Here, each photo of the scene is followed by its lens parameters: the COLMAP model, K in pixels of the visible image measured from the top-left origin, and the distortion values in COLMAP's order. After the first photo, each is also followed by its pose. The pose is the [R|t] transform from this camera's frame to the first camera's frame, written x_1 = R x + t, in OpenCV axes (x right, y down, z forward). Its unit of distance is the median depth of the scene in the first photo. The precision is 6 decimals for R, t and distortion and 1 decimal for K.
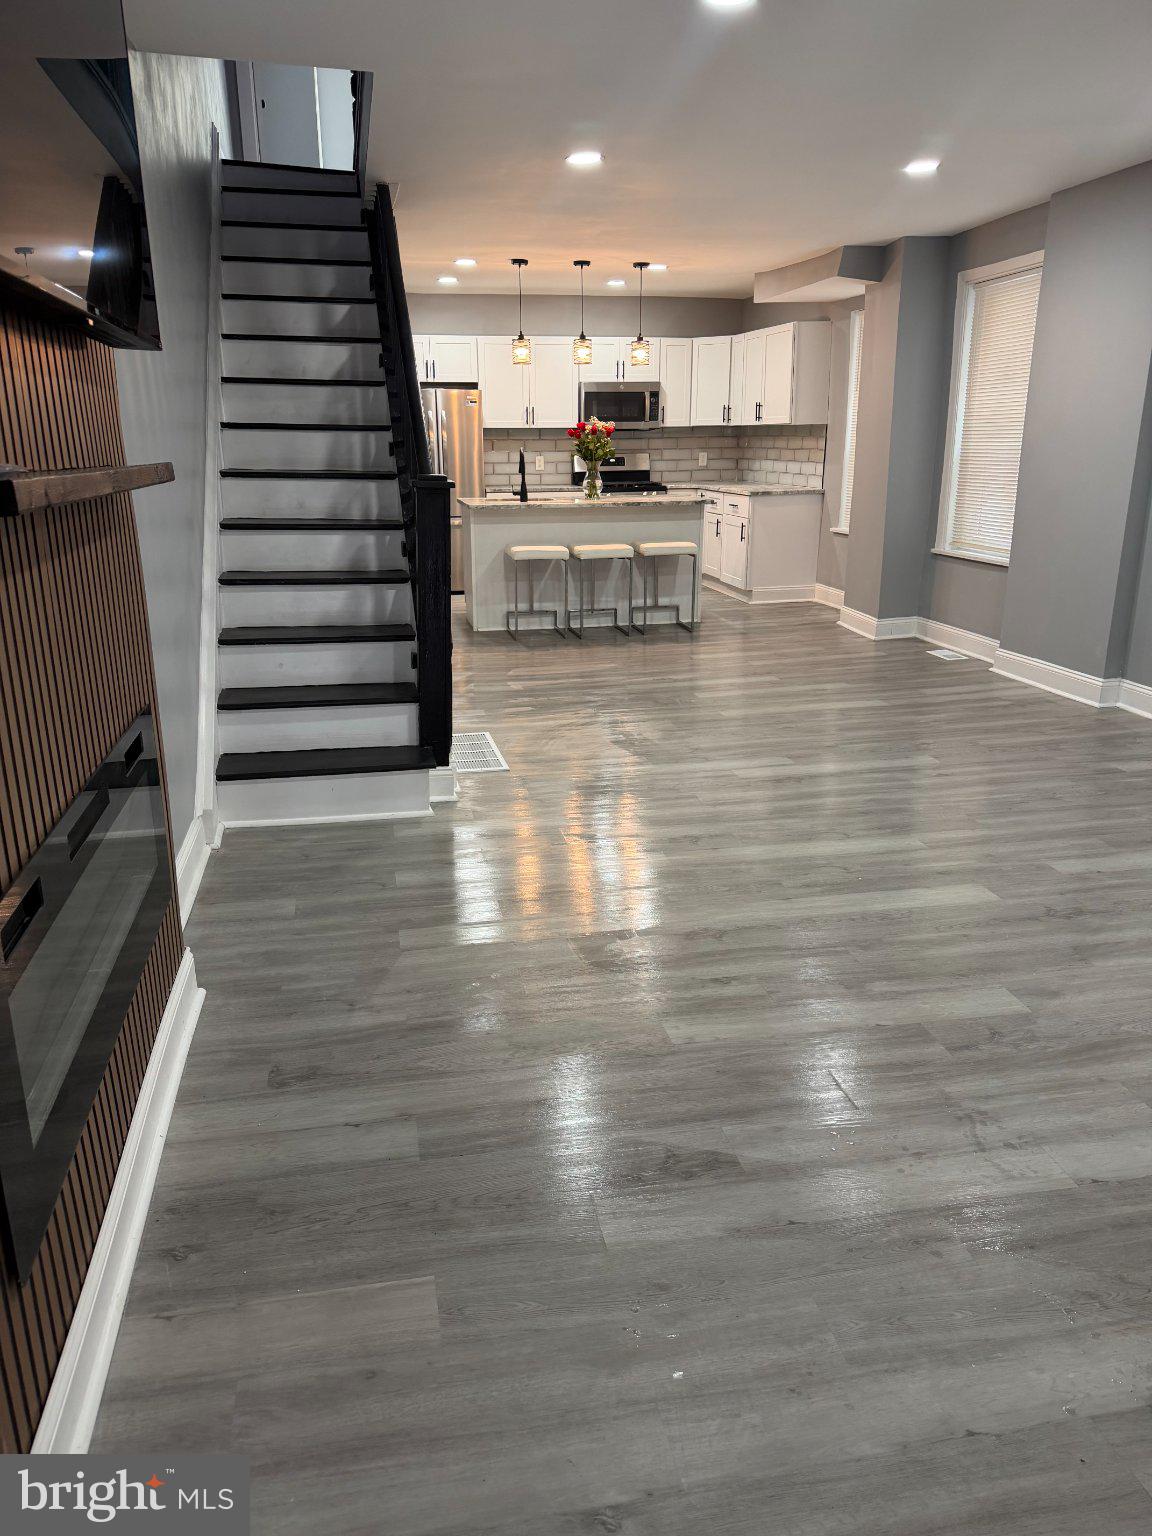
lens RADIAL K [[1091.0, 0, 572.9], [0, 1091.0, 769.5], [0, 0, 1]] dist [0.032928, -0.030669]
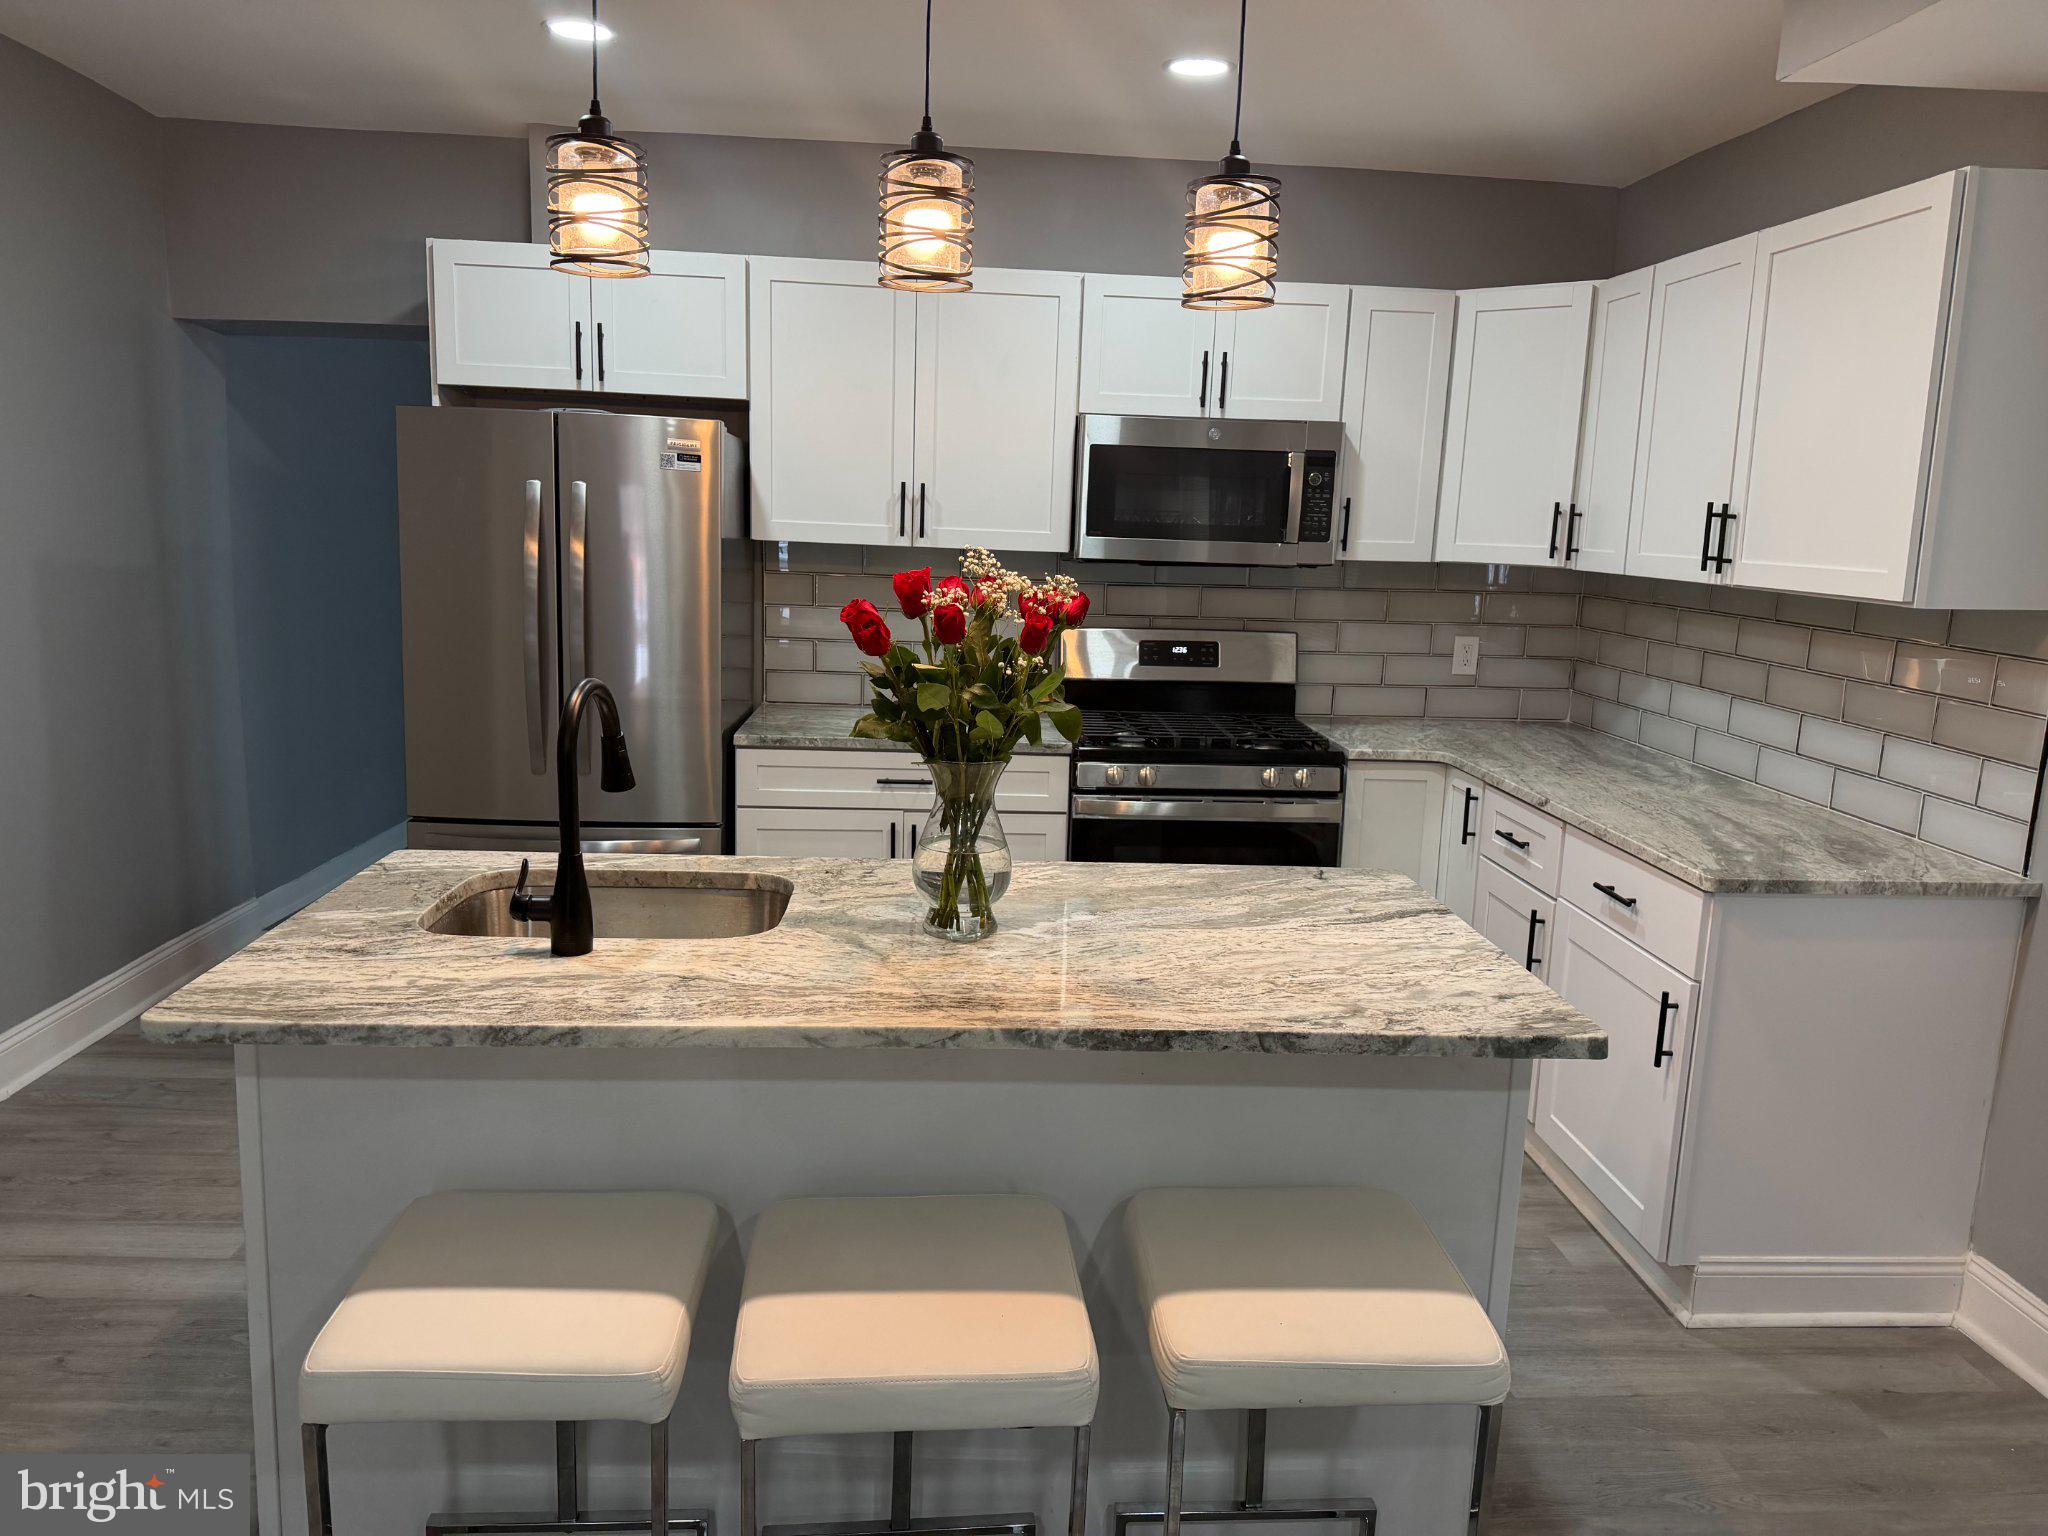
lens RADIAL K [[1454.7, 0, 1024.8], [0, 1454.7, 758.0], [0, 0, 1]] dist [0.032928, -0.030669]
pose [[0.988688, 0.064704, -0.135309, 0.059583], [-0.081376, 0.989243, -0.121555, -0.228954], [0.125989, 0.131191, 0.983319, 0.674251]]
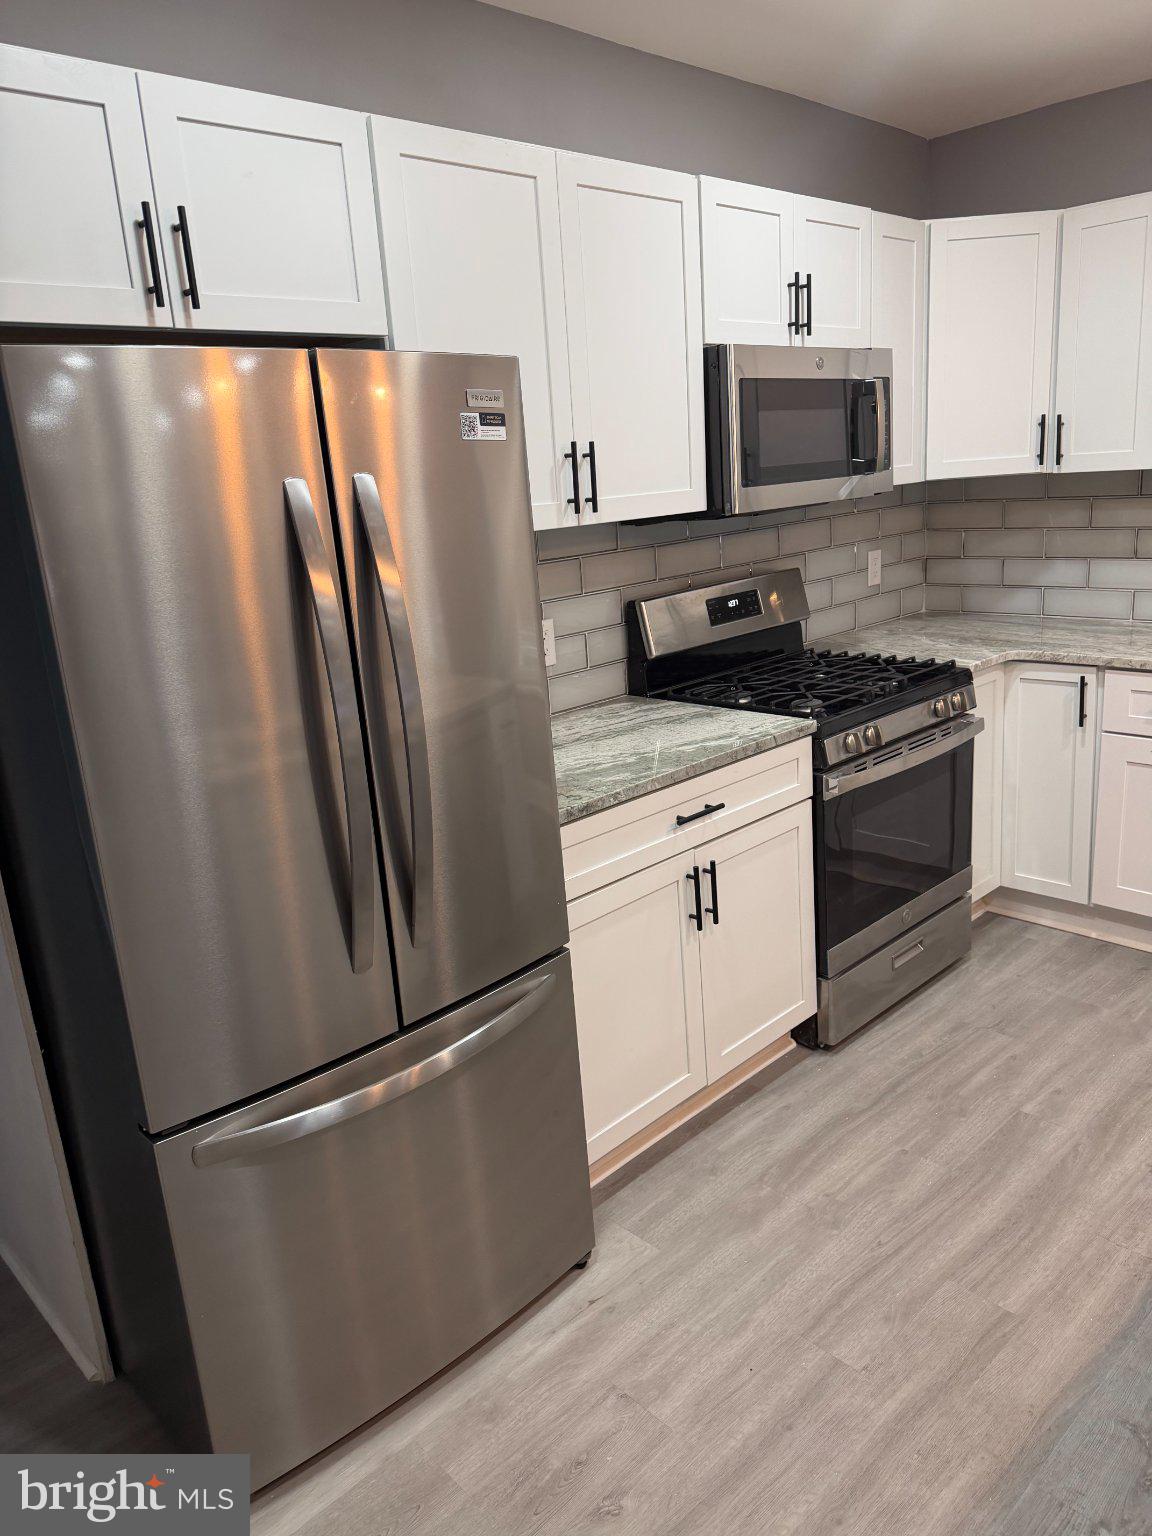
lens RADIAL K [[1091.0, 0, 573.2], [0, 1091.0, 752.5], [0, 0, 1]] dist [0.032928, -0.030669]
pose [[0.845869, -0.183545, 0.500816, -0.196005], [0.212646, 0.977129, -0.001045, -0.294194], [-0.489170, 0.107380, 0.865553, 0.888360]]
